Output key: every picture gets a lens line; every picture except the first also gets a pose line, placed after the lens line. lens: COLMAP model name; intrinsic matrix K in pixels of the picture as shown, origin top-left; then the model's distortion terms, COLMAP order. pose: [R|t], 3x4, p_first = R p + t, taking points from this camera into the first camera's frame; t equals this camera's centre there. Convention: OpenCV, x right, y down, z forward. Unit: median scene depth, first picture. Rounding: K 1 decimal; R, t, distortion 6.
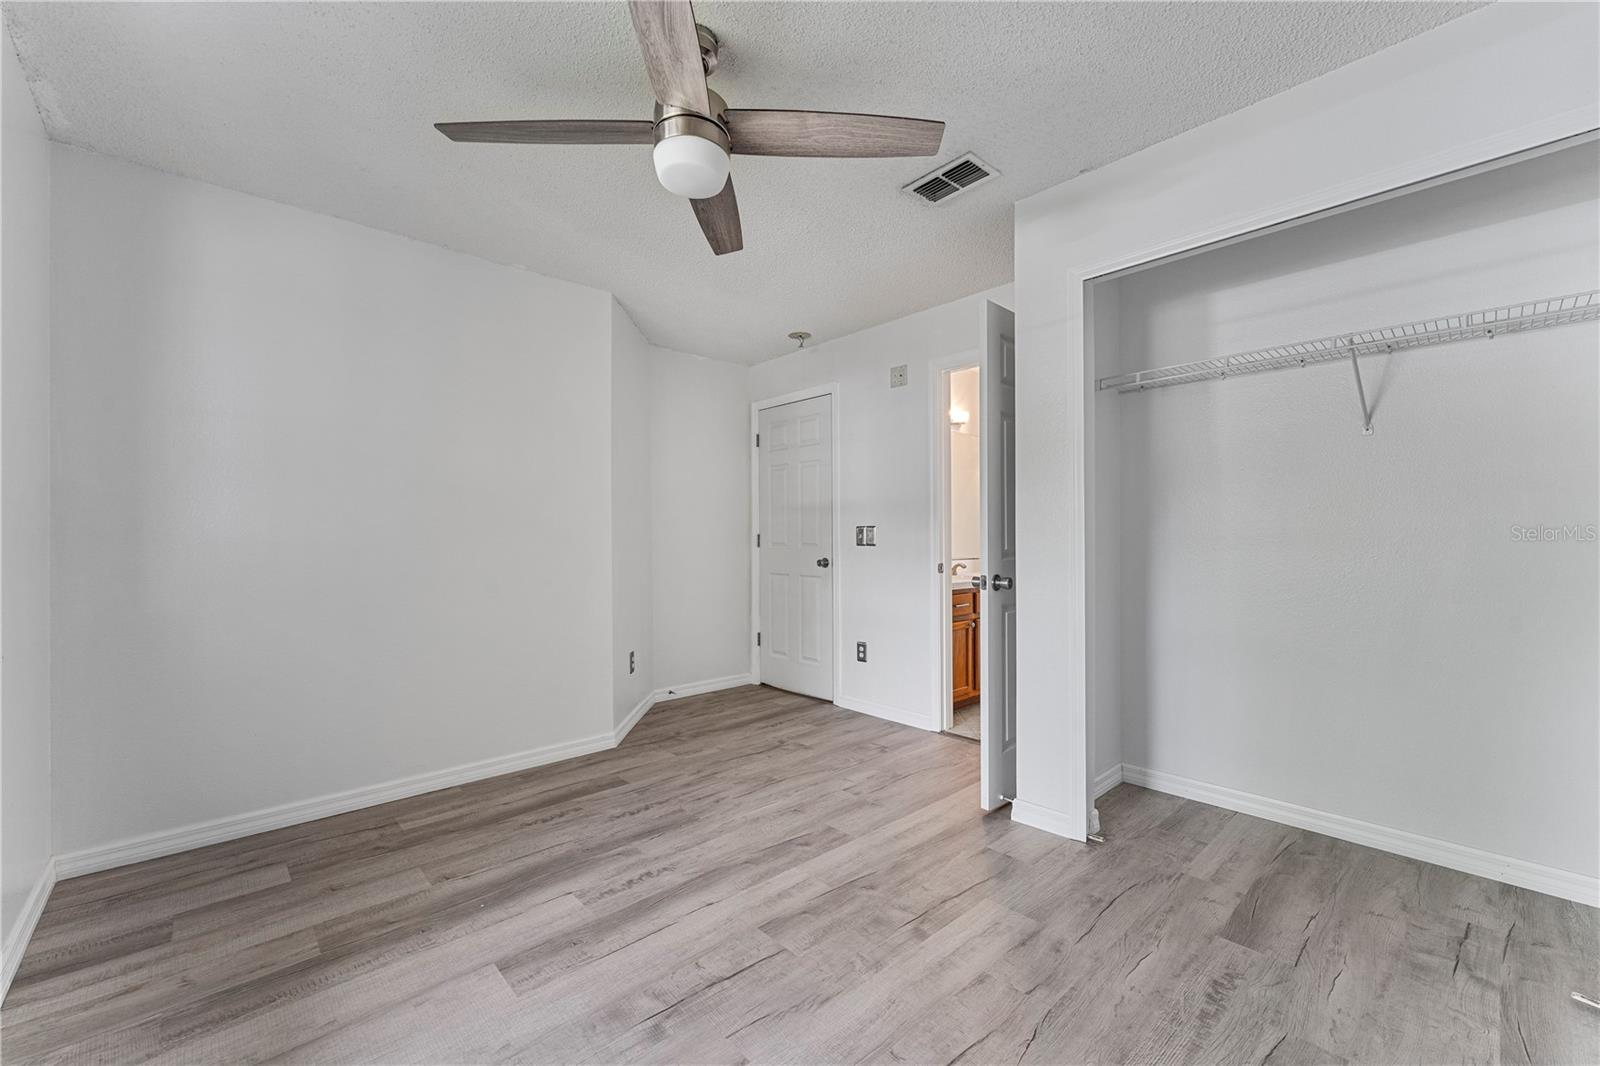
lens RADIAL K [[644.5, 0, 804.0], [0, 644.5, 535.6], [0, 0, 1]] dist [0.000121, -0.000017]
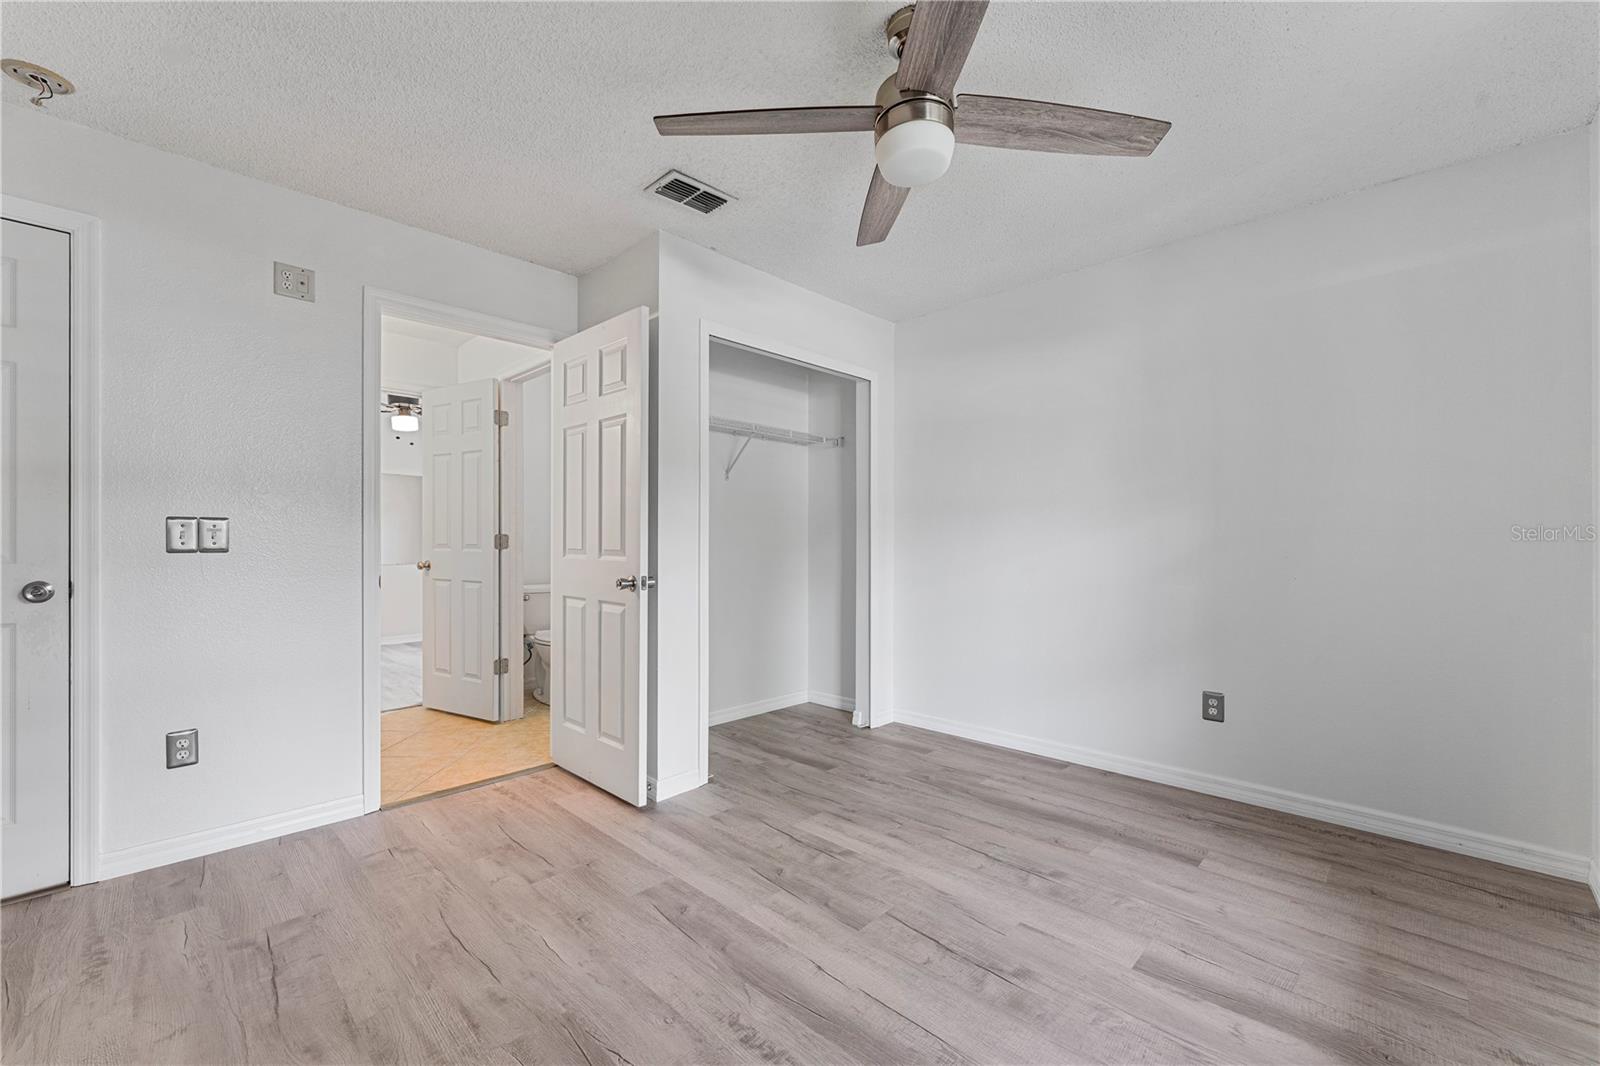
lens RADIAL K [[650.4, 0, 789.1], [0, 650.4, 538.1], [0, 0, 1]] dist [0.001621, 0.000106]
pose [[-0.040998, 0.008185, 0.999126, -0.942639], [-0.004378, 0.999955, -0.008372, 0.012438], [-0.999150, -0.004717, -0.040961, 1.010787]]
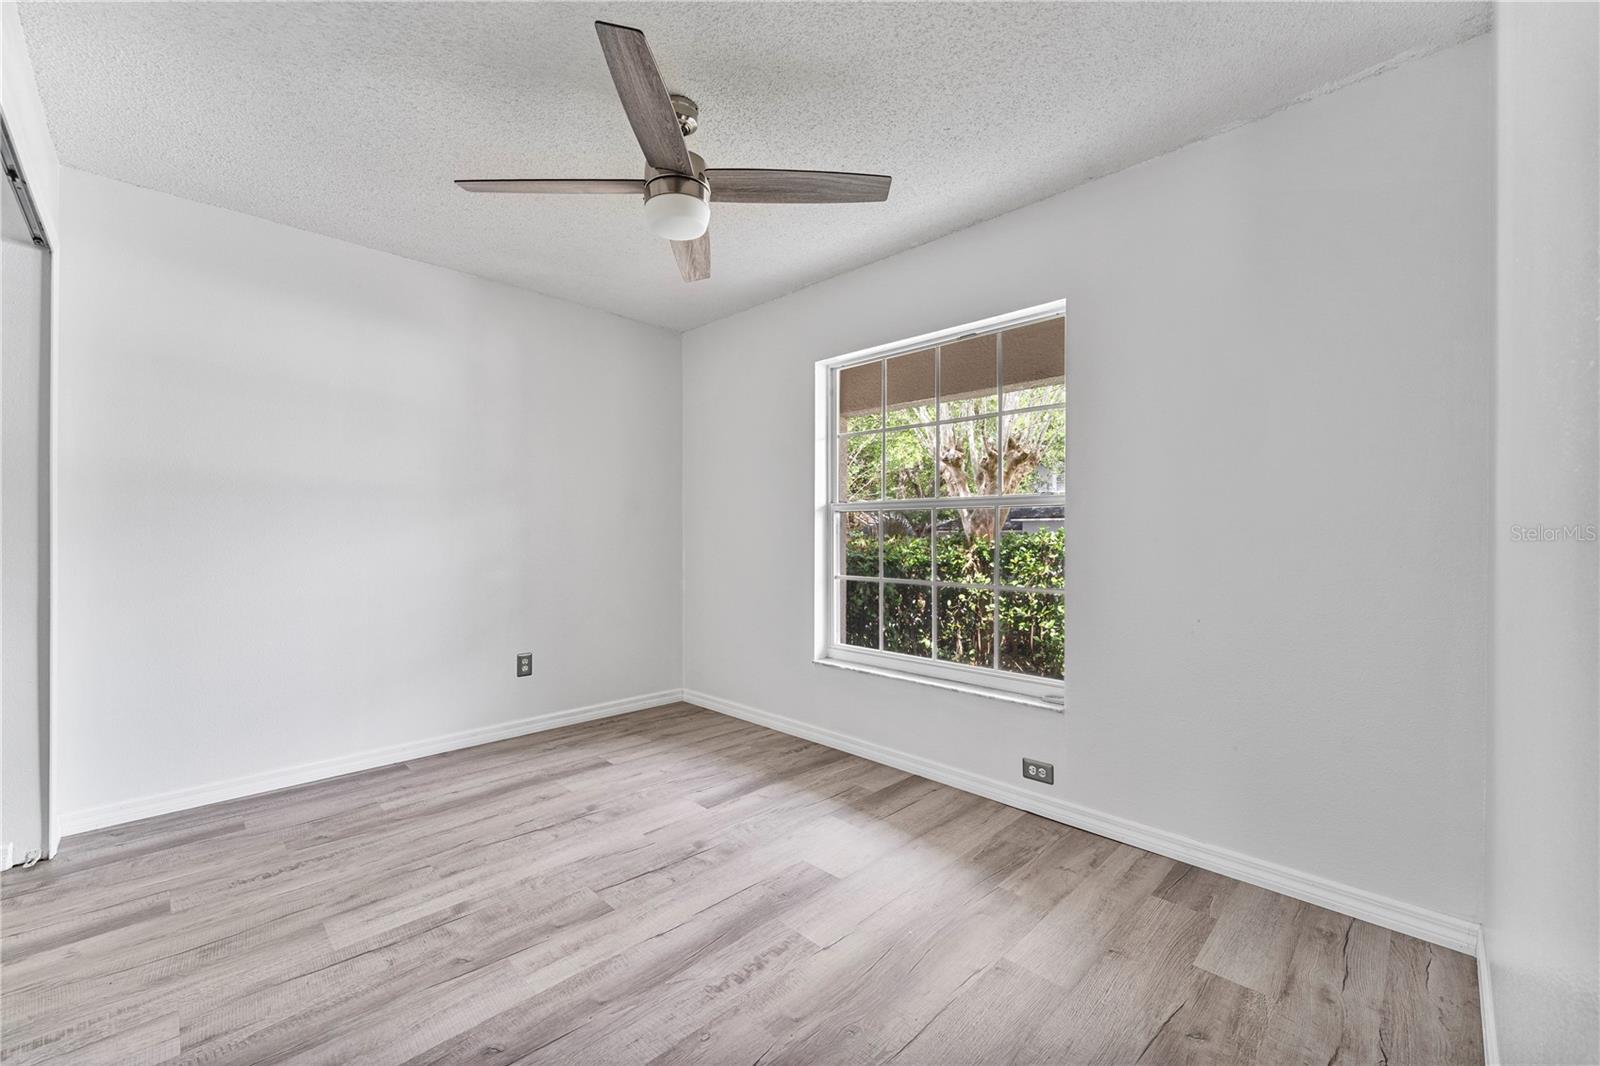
lens RADIAL K [[644.5, 0, 804.0], [0, 644.5, 535.6], [0, 0, 1]] dist [0.000121, -0.000017]
pose [[-0.999178, 0.000256, -0.040533, -0.292400], [0.000378, 0.999995, -0.003018, 0.012597], [0.040533, -0.003031, -0.999174, 1.795413]]
